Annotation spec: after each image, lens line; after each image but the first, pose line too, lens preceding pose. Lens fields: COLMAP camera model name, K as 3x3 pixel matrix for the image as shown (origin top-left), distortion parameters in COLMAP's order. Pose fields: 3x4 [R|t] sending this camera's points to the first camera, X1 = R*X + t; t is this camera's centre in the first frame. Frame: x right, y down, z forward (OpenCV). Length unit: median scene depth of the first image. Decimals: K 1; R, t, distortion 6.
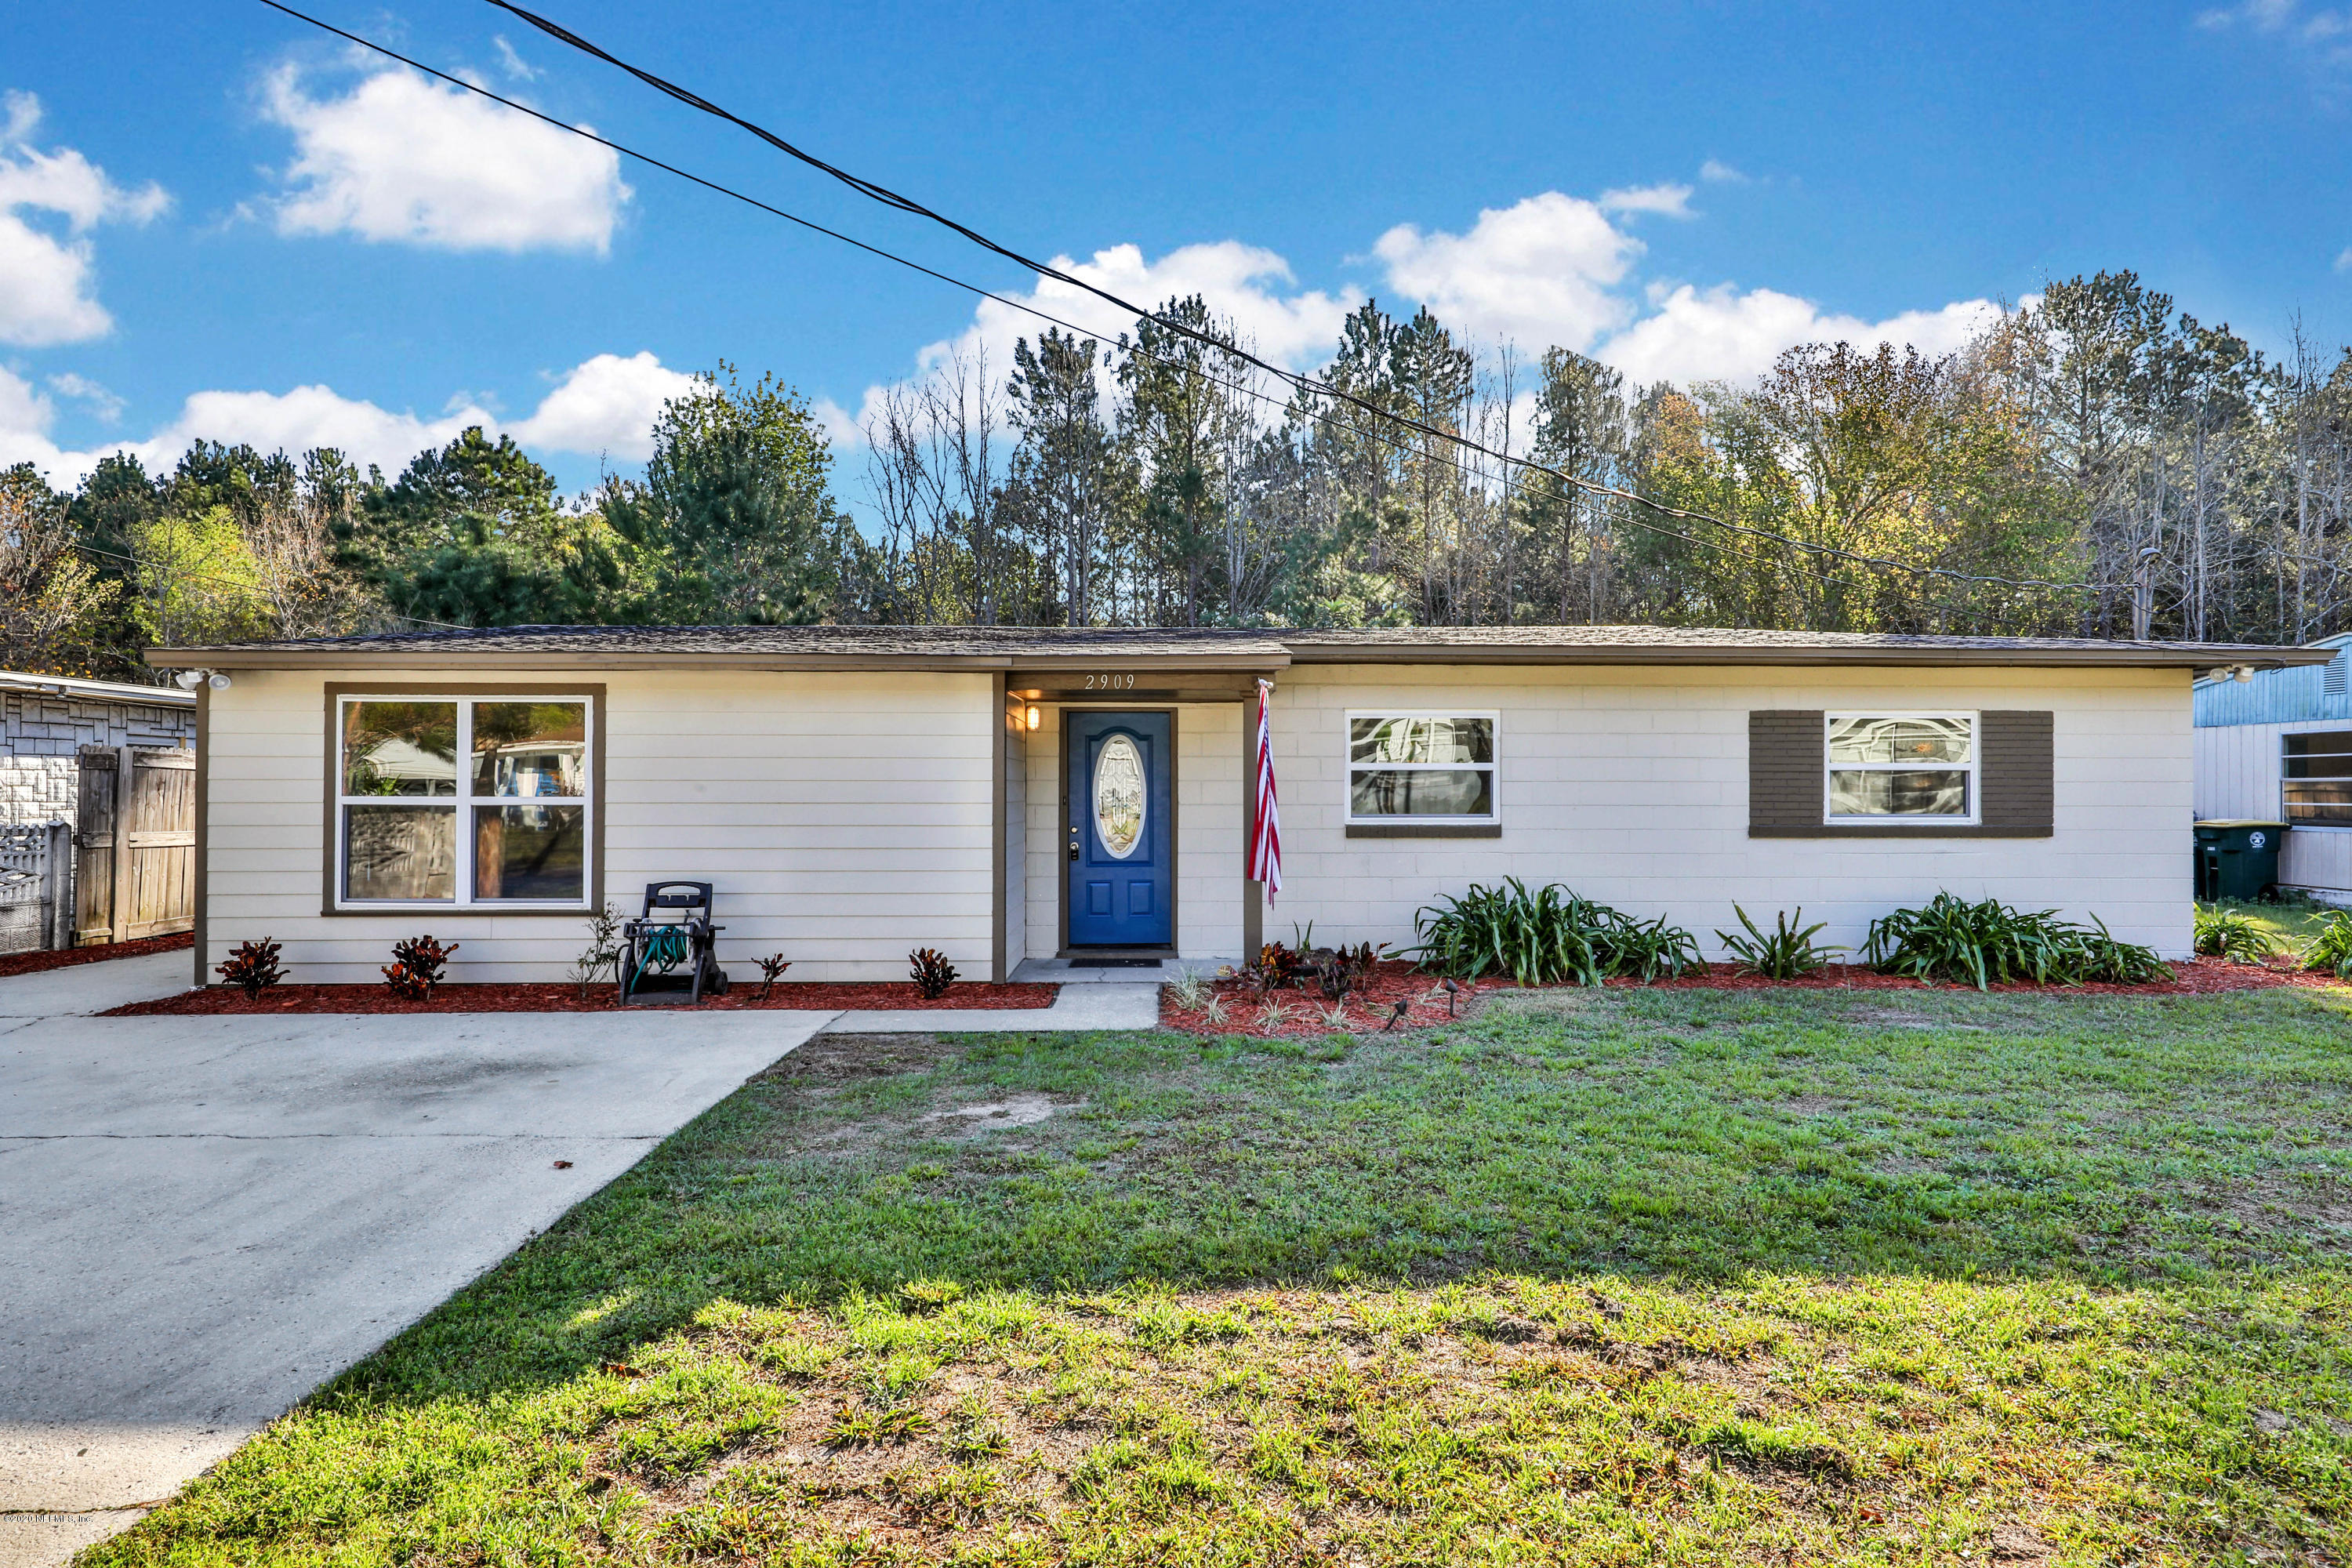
lens RADIAL K [[1257.7, 0, 1176.0], [0, 1257.7, 784.0], [0, 0, 1]] dist [0.002634, 0.001650]
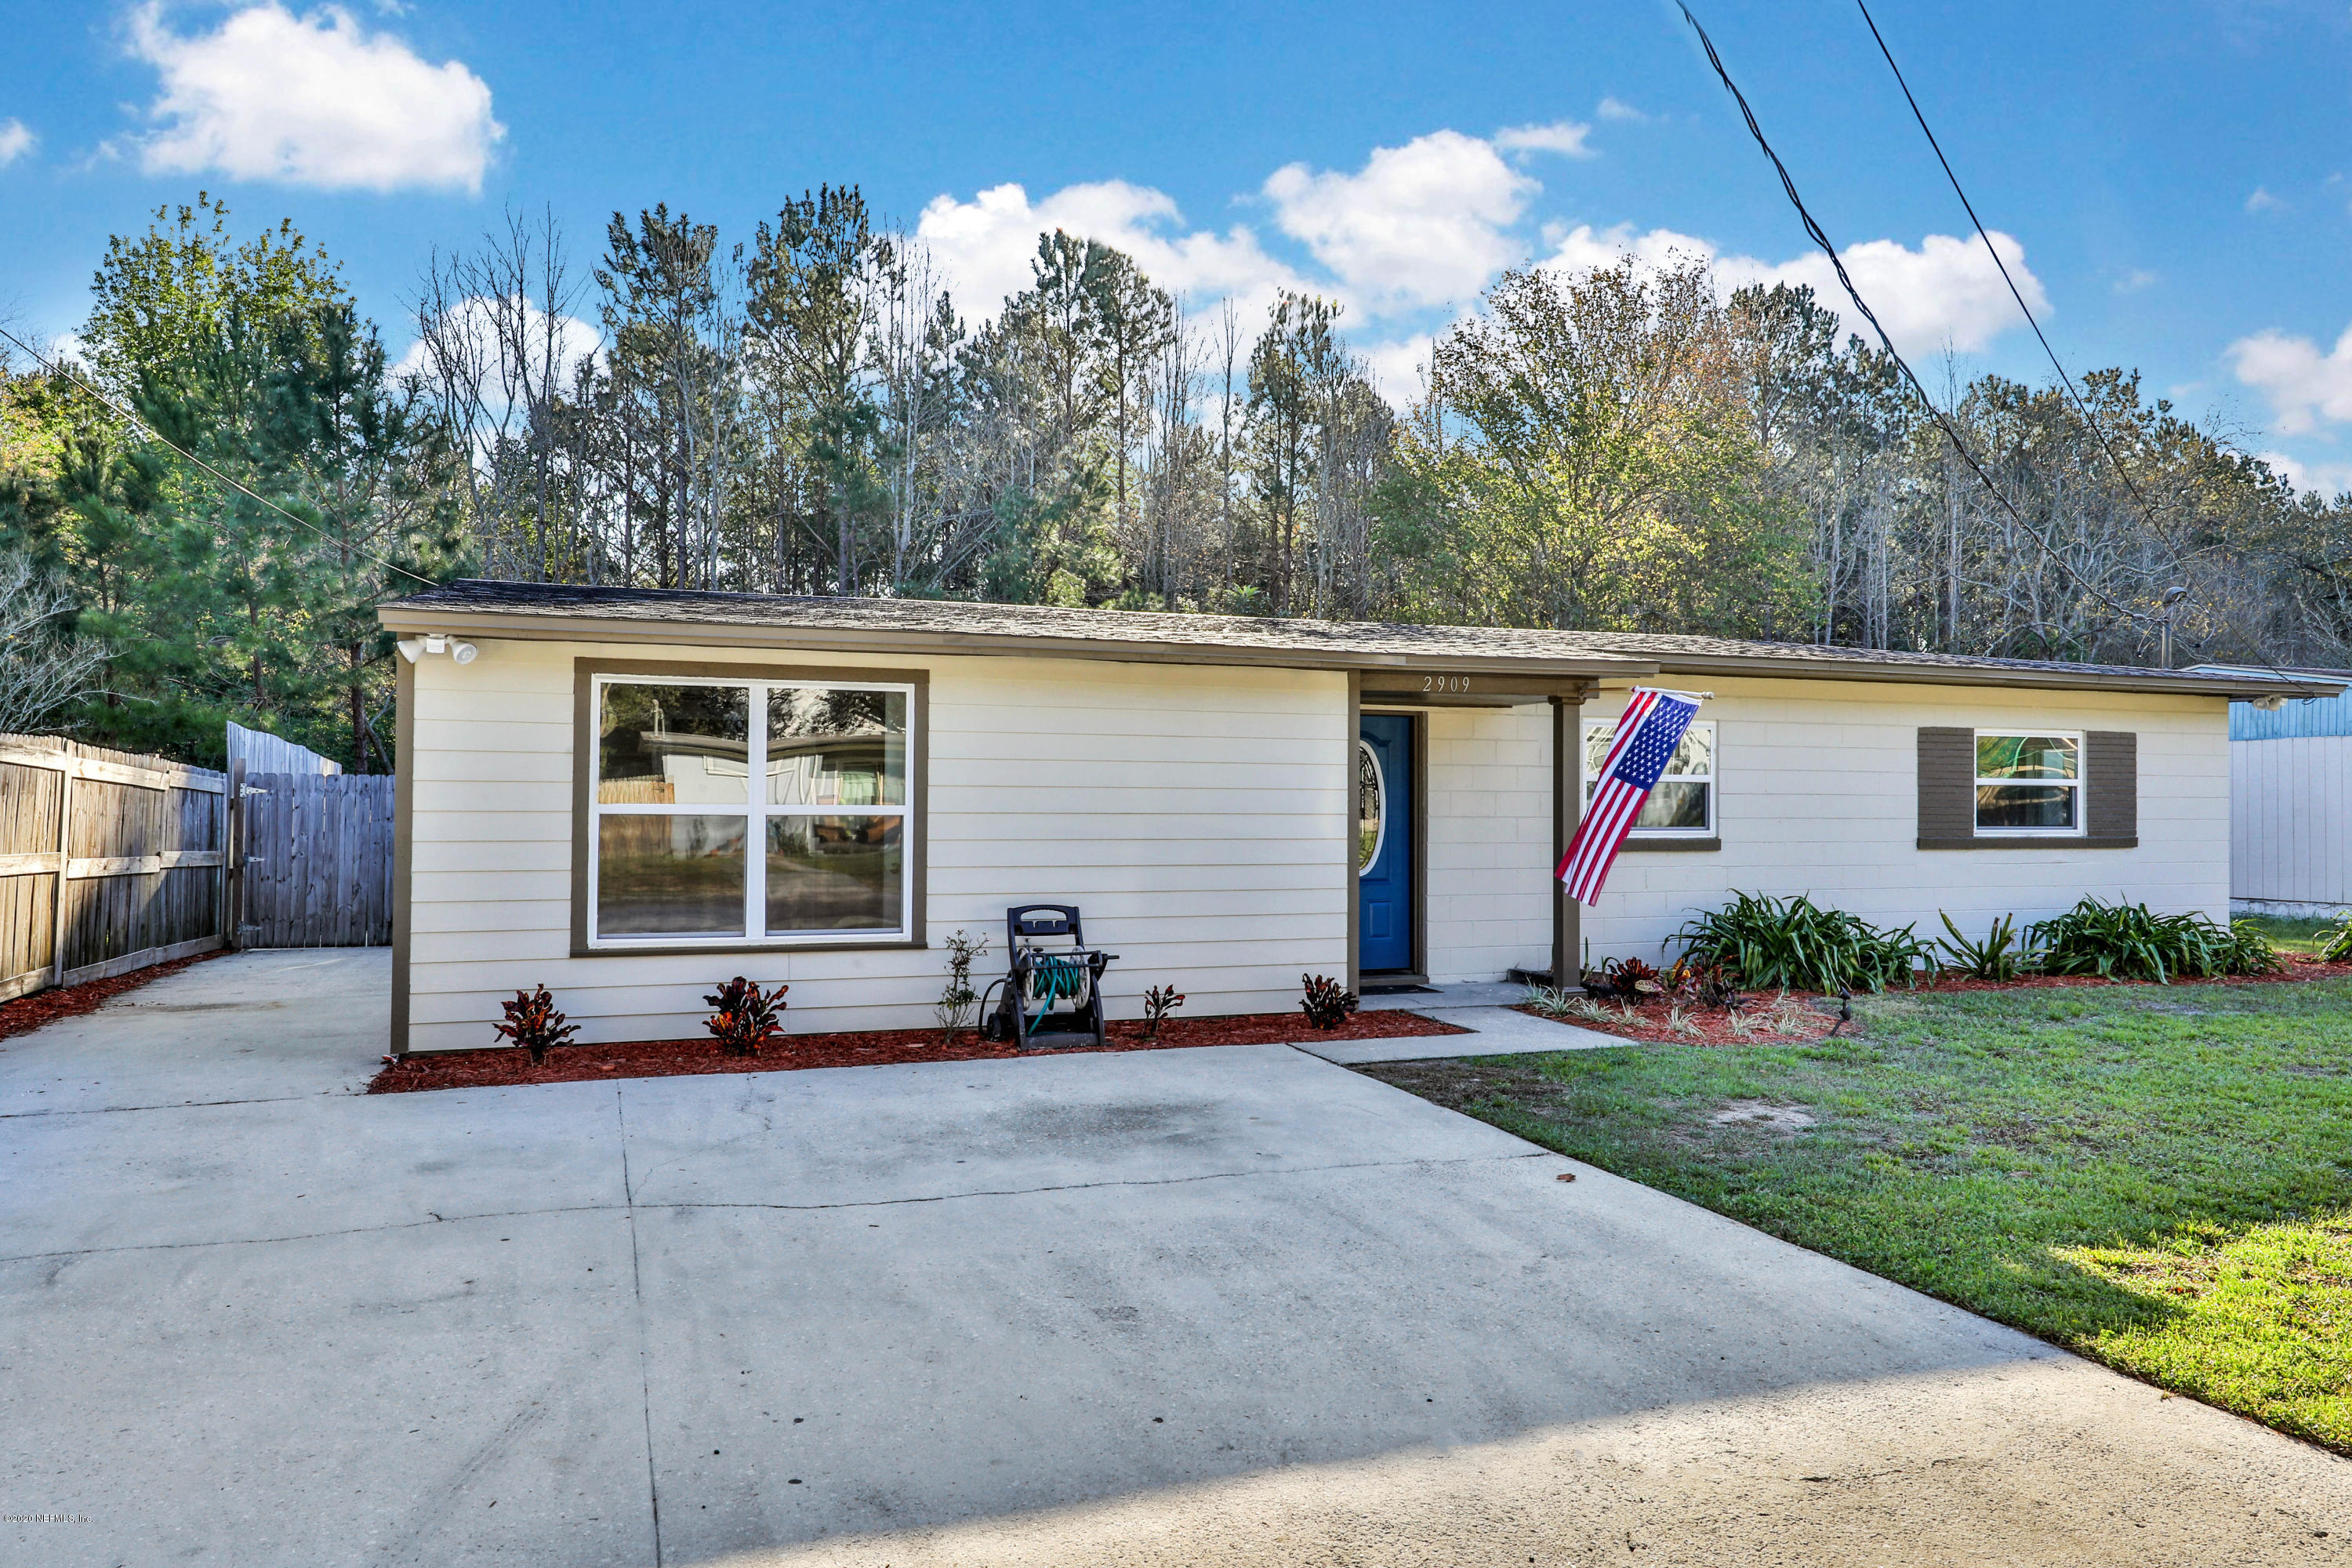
lens RADIAL K [[1556.4, 0, 1176.0], [0, 1556.4, 784.0], [0, 0, 1]] dist [-0.000610, 0.005325]
pose [[0.948936, 0.008025, 0.315368, -0.574690], [-0.005385, 0.999943, -0.009241, 0.004232], [-0.315424, 0.007071, 0.948924, -0.027871]]
